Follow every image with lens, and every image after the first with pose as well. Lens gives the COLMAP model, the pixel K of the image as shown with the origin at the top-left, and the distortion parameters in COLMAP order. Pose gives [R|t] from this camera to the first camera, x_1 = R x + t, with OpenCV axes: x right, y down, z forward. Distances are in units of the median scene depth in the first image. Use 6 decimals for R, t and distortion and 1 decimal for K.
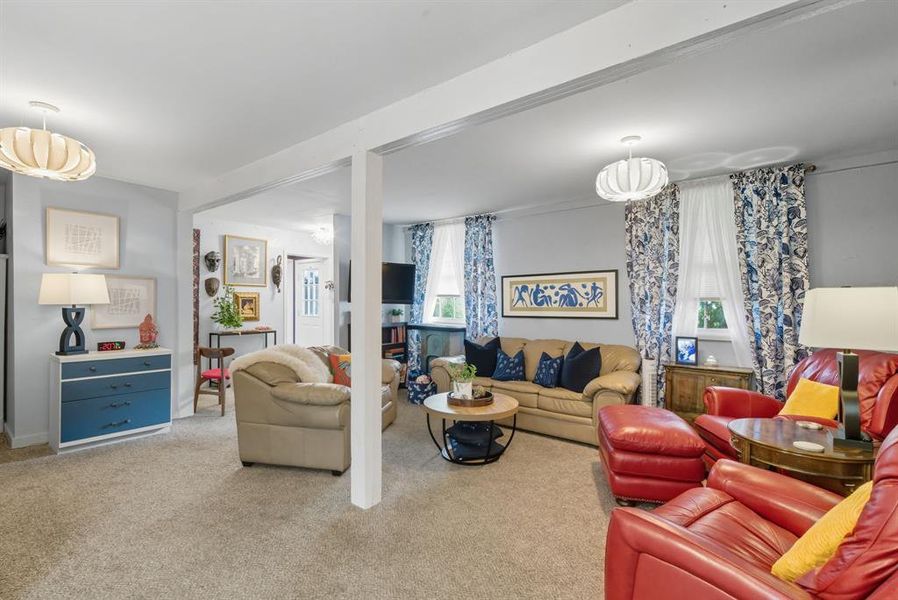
lens RADIAL K [[405.0, 0, 443.3], [0, 405.0, 299.5], [0, 0, 1]] dist [0.000268, -0.000380]
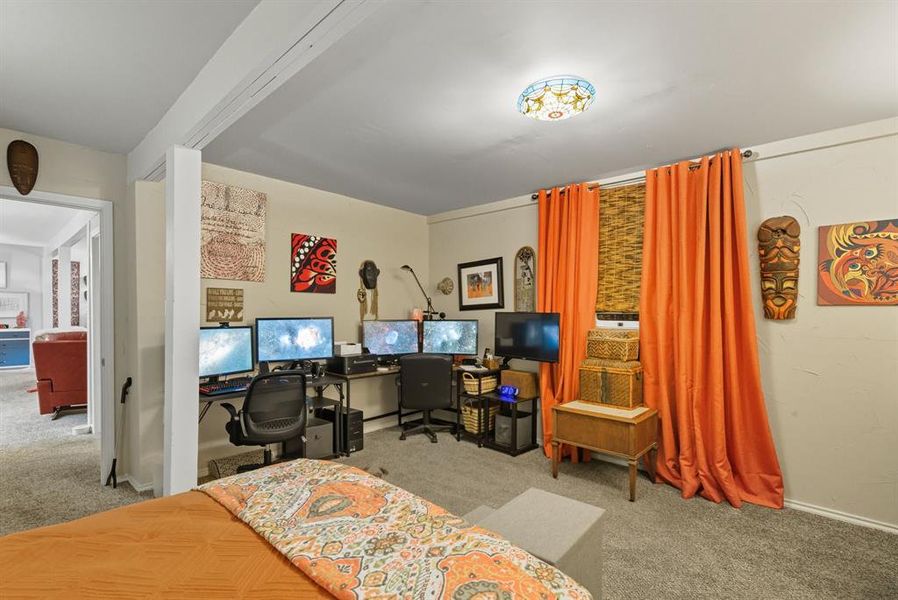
lens RADIAL K [[405.0, 0, 443.3], [0, 405.0, 299.5], [0, 0, 1]] dist [0.000268, -0.000380]
pose [[0.998768, -0.004688, -0.049398, 1.436493], [0.004374, 0.999969, -0.006476, 0.001705], [0.049427, 0.006252, 0.998758, -0.880411]]
